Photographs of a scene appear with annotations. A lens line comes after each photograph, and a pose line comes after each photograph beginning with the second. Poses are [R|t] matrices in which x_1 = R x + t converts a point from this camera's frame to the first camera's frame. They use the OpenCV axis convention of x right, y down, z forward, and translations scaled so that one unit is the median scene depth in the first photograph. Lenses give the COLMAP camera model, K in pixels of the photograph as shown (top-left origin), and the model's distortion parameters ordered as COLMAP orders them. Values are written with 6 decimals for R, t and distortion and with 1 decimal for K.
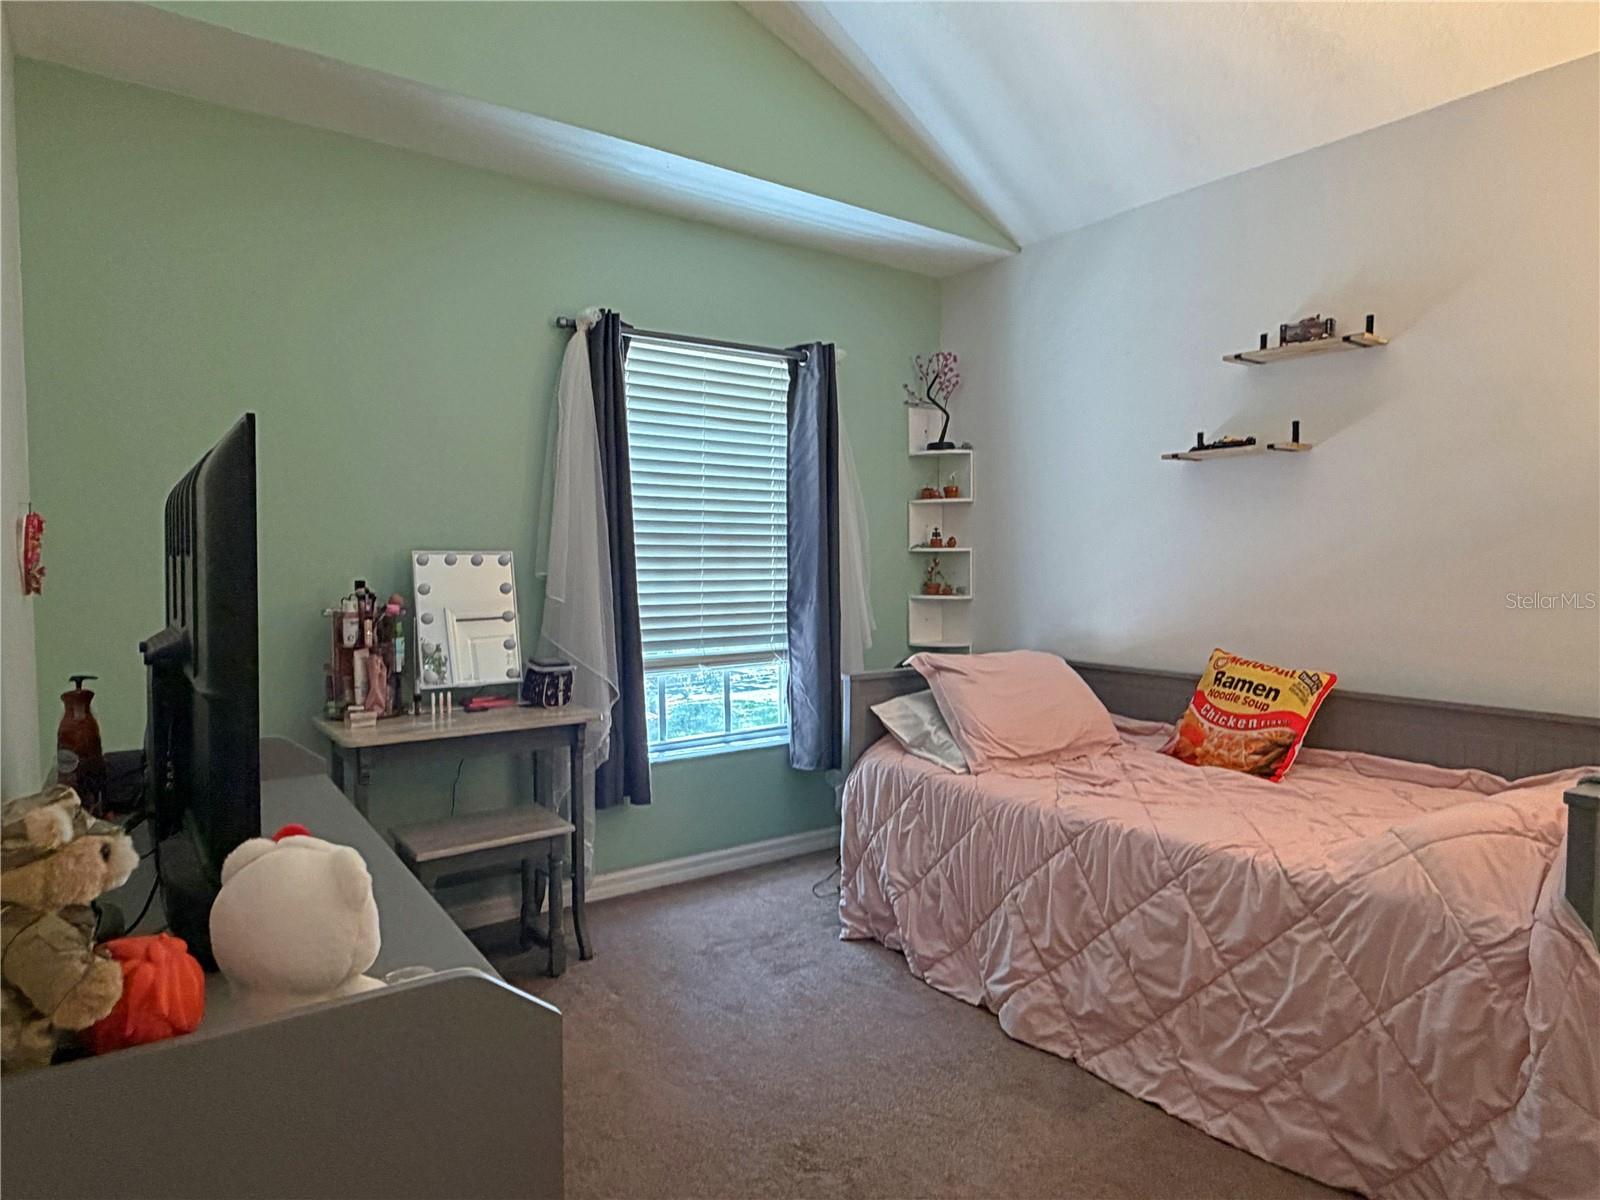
lens RADIAL K [[946.8, 0, 800.0], [0, 946.8, 600.0], [0, 0, 1]] dist [-0.003630, -0.001814]
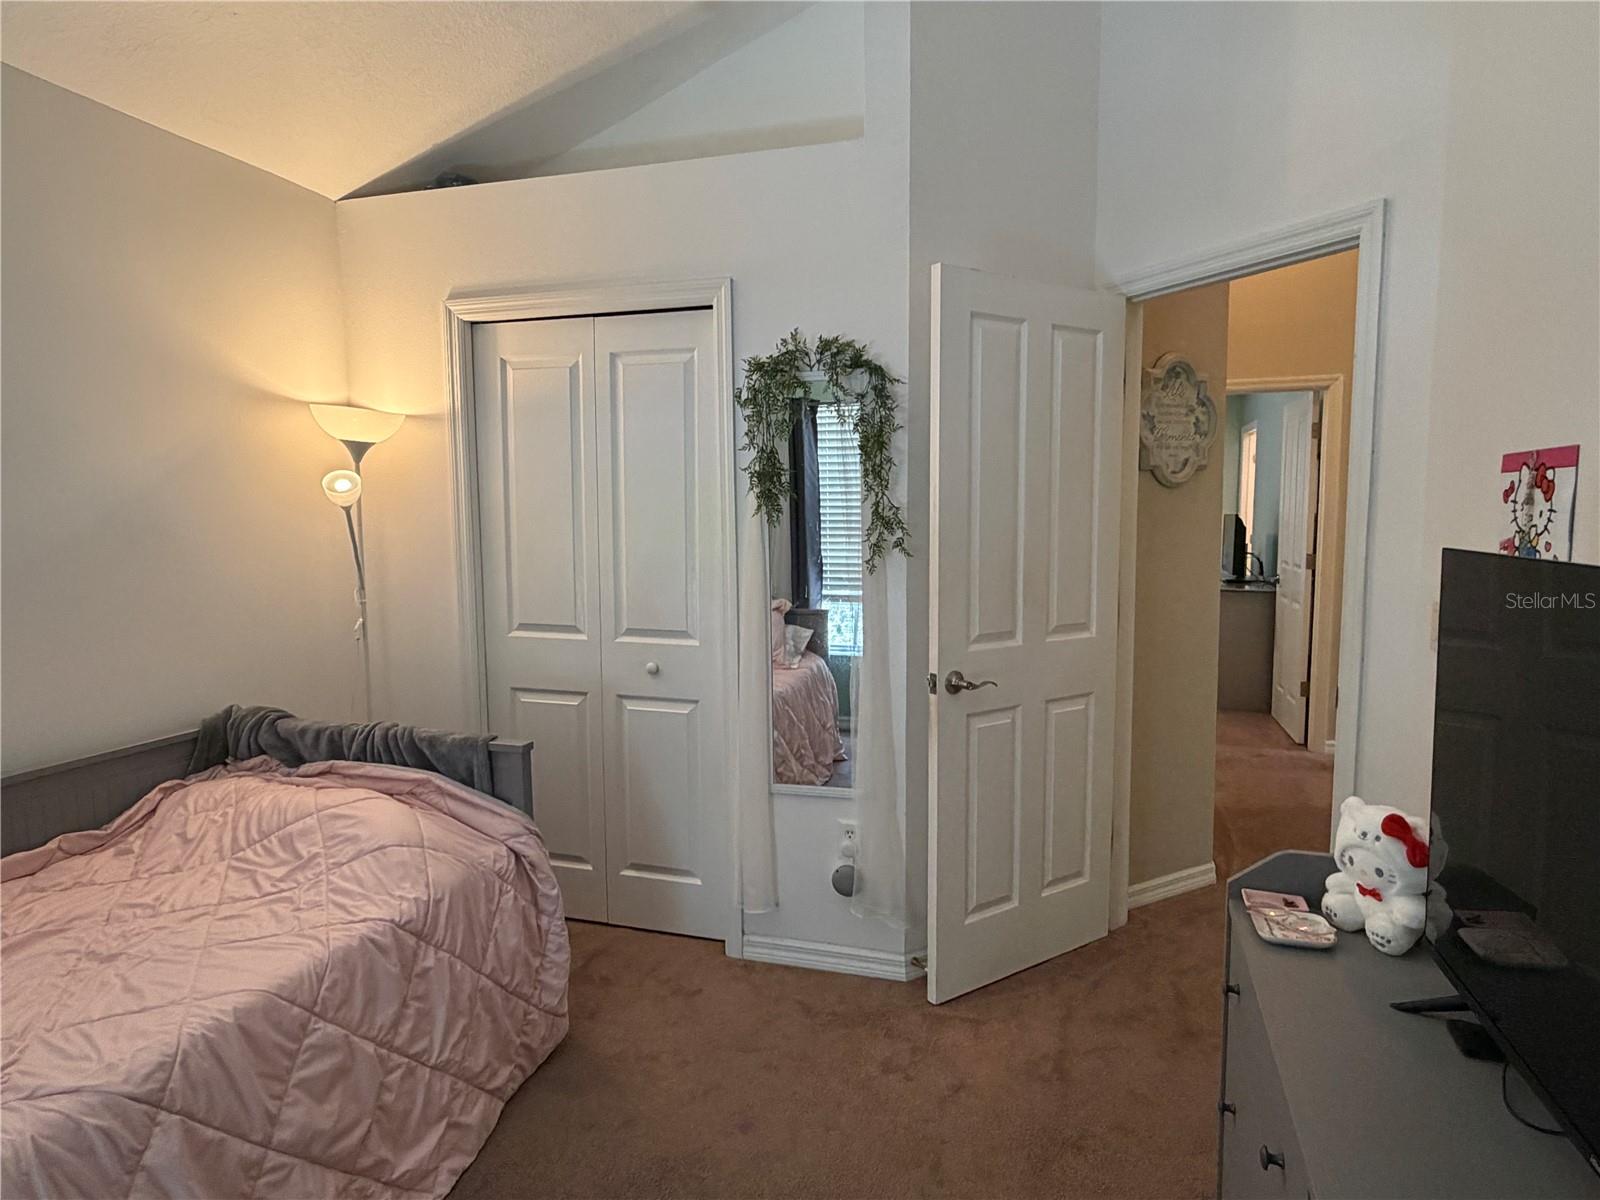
lens RADIAL K [[946.8, 0, 800.0], [0, 946.8, 600.0], [0, 0, 1]] dist [-0.003630, -0.001814]
pose [[-0.608142, -0.071928, 0.790563, -0.461218], [0.036657, 0.992280, 0.118479, -0.139126], [-0.792982, 0.101032, -0.600810, 1.066323]]
